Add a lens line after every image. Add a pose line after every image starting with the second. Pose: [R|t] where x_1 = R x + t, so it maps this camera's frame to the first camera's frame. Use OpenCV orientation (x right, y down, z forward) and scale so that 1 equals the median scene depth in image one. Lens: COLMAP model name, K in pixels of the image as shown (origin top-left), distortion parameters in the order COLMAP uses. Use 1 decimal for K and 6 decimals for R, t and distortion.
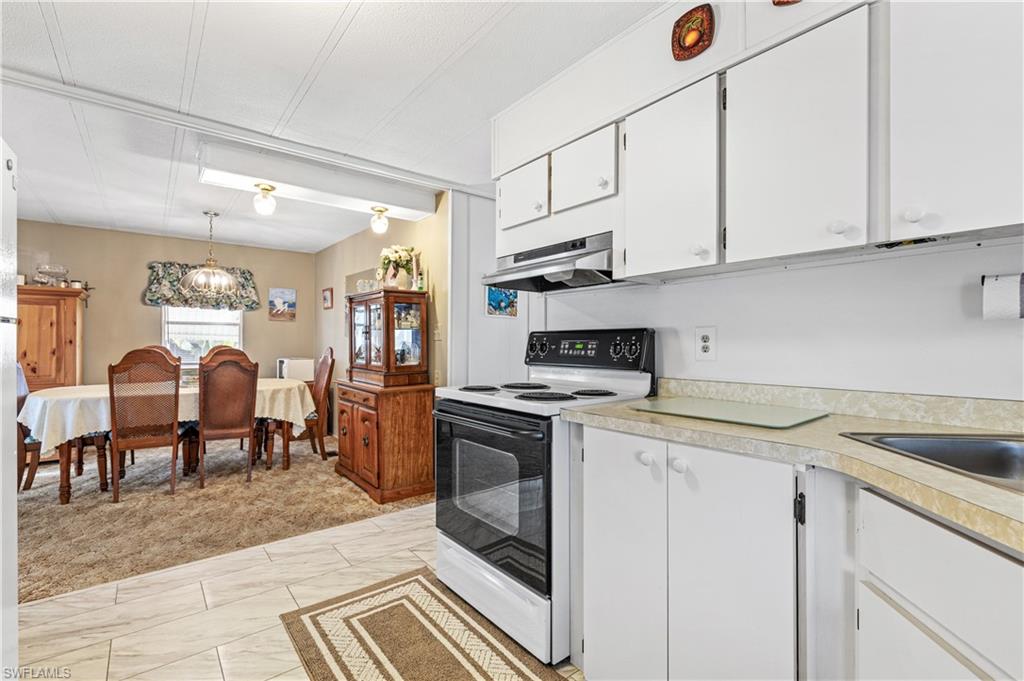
lens RADIAL K [[459.2, 0, 512.0], [0, 459.2, 340.5], [0, 0, 1]] dist [0.000009, -0.000429]
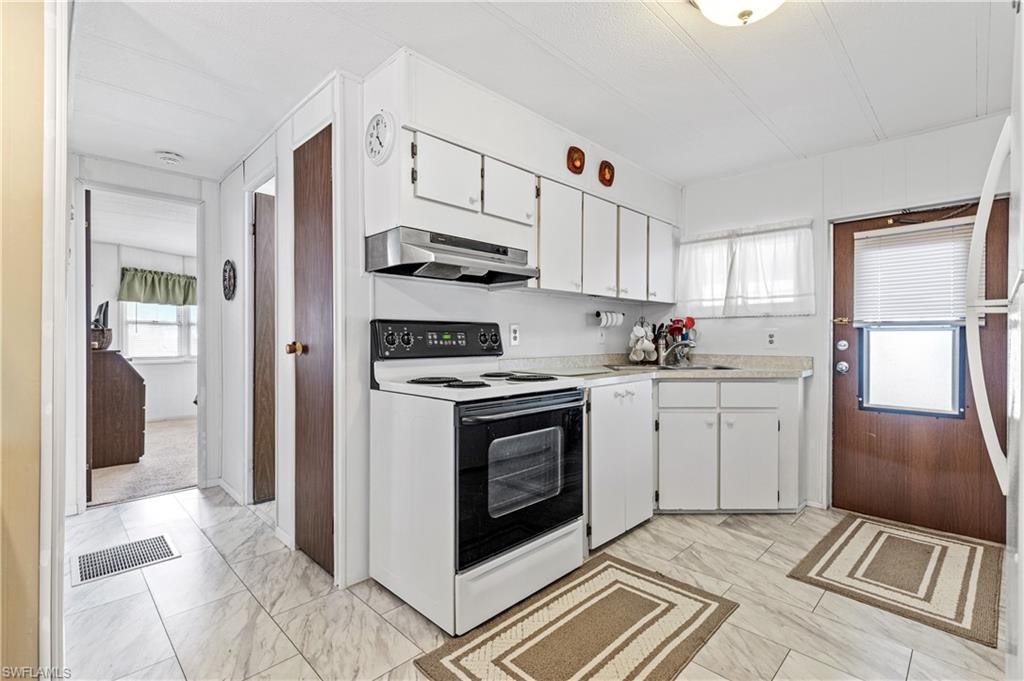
lens RADIAL K [[461.7, 0, 513.8], [0, 461.7, 338.6], [0, 0, 1]] dist [0.007160, -0.000306]
pose [[-0.110702, -0.001225, 0.993853, -1.084971], [-0.004823, 0.999988, 0.000695, 0.017856], [-0.993842, -0.004716, -0.110706, 1.143764]]
